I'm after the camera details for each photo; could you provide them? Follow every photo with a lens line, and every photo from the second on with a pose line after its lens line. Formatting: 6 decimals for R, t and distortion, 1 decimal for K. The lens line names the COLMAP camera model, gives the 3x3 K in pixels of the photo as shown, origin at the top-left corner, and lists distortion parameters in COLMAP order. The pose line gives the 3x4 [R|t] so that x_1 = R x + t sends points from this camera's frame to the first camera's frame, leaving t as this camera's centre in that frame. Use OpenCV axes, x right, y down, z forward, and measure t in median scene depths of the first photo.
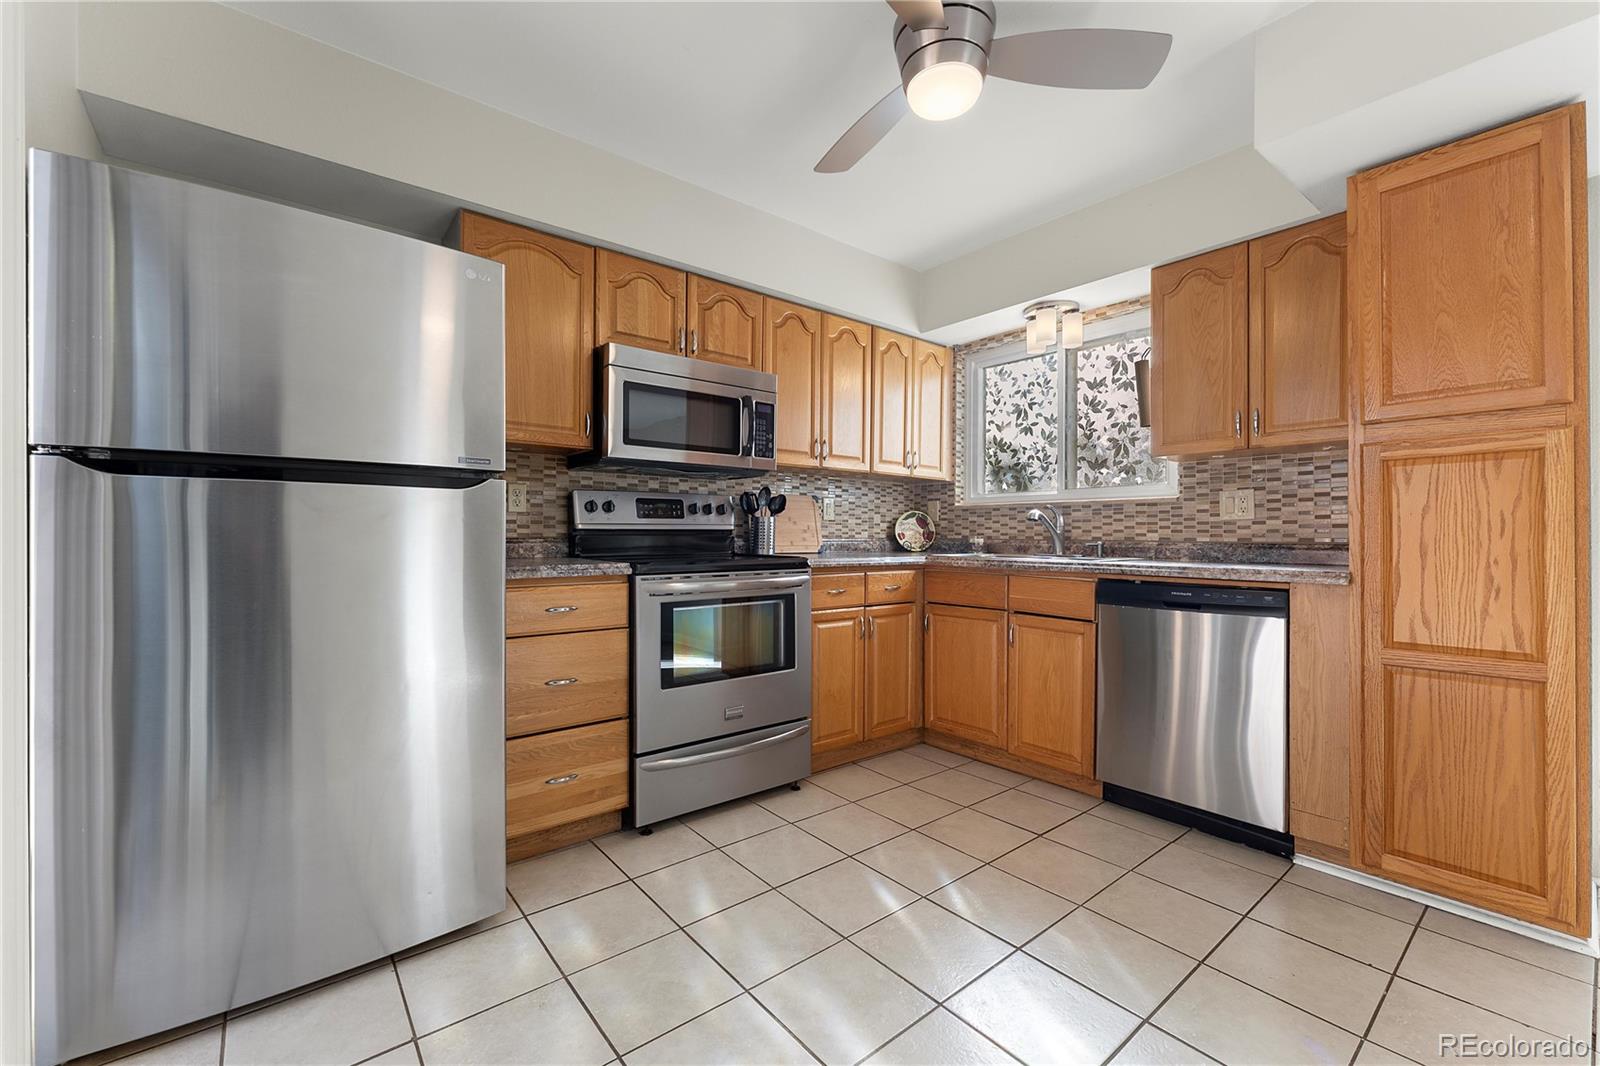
lens RADIAL K [[650.3, 0, 797.5], [0, 650.3, 540.8], [0, 0, 1]] dist [-0.001353, 0.000034]
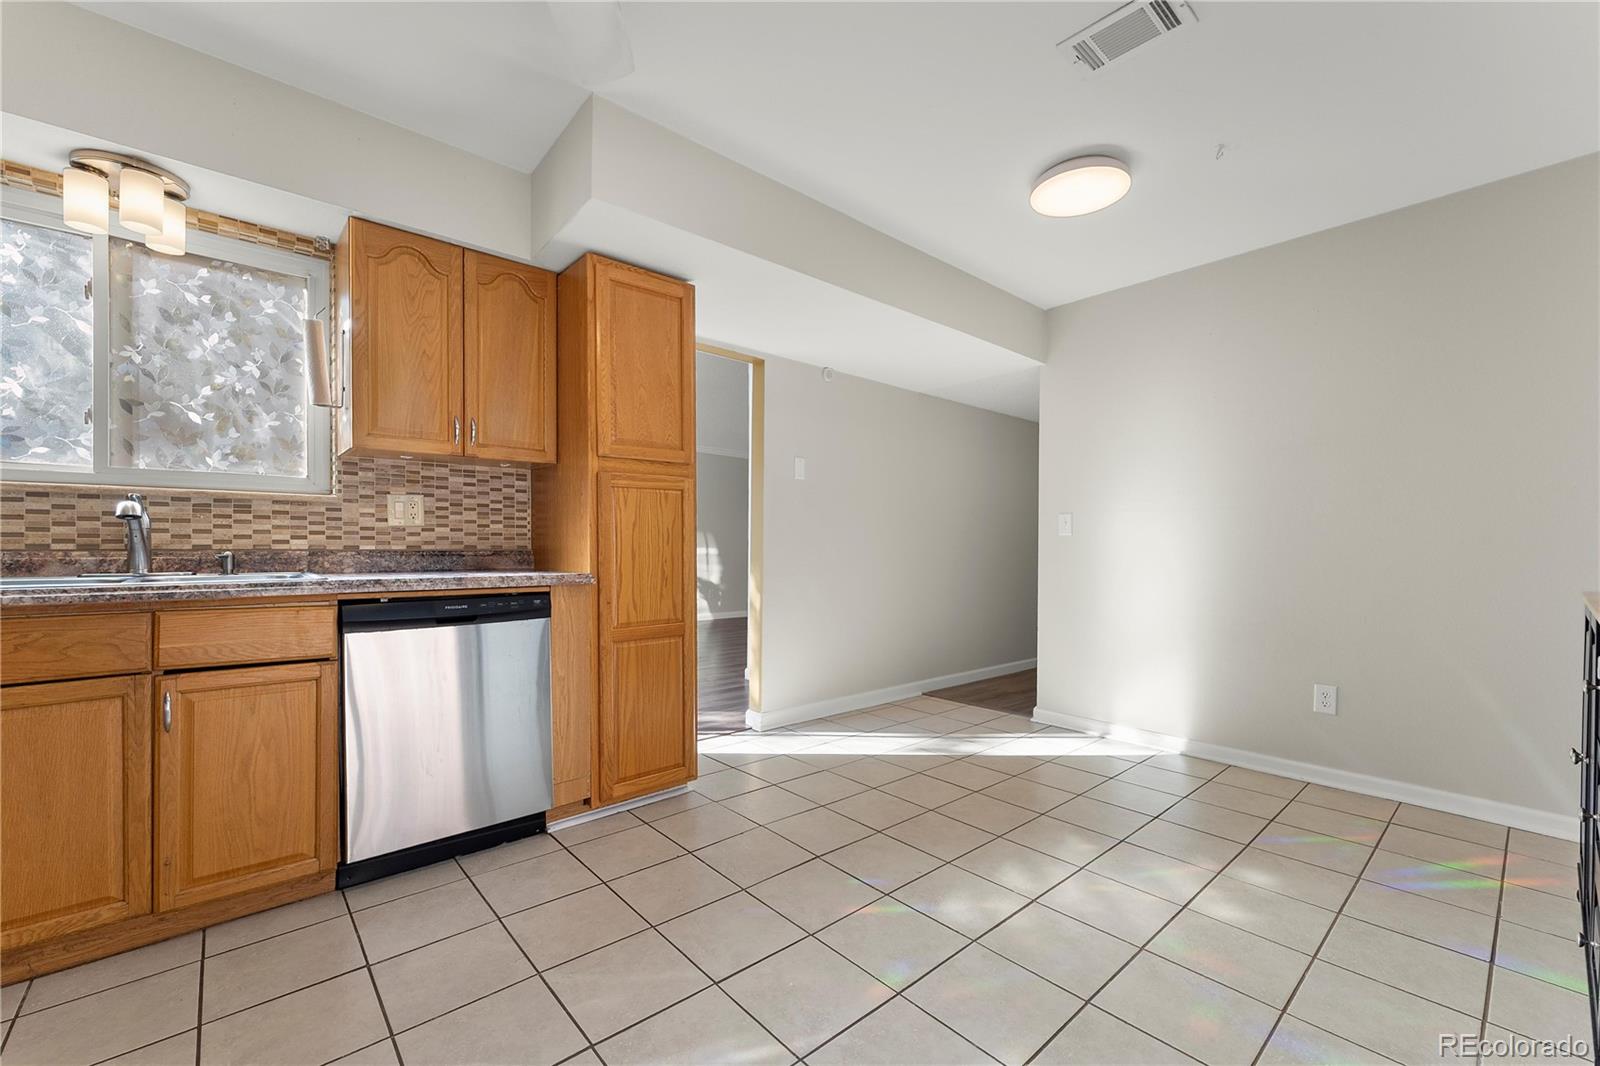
lens RADIAL K [[650.3, 0, 806.8], [0, 650.3, 550.5], [0, 0, 1]] dist [-0.001353, 0.000034]
pose [[-0.034174, -0.014692, 0.999308, -0.294259], [0.003999, 0.999882, 0.014837, -0.008871], [-0.999408, 0.004504, -0.034111, 0.460786]]
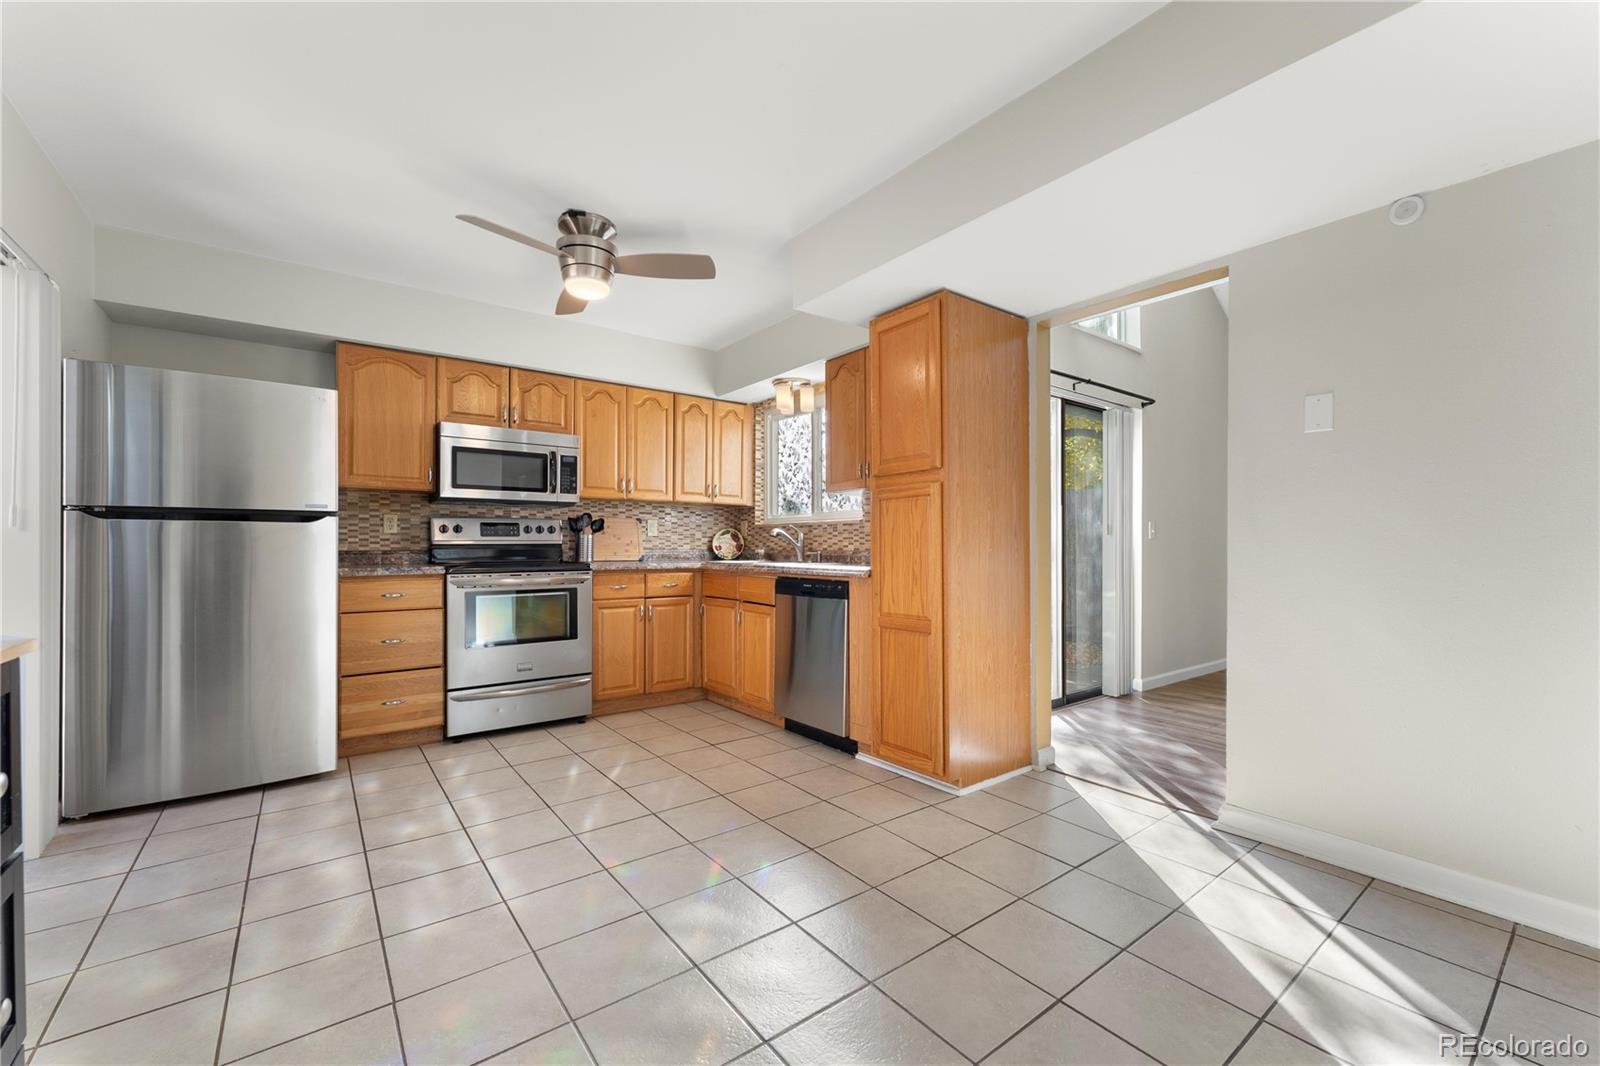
lens RADIAL K [[650.3, 0, 808.6], [0, 650.3, 545.1], [0, 0, 1]] dist [-0.001353, 0.000034]
pose [[0.999544, -0.004731, -0.029818, 0.555961], [0.004389, 0.999924, -0.011523, 0.004326], [0.029870, 0.011387, 0.999489, -0.442735]]
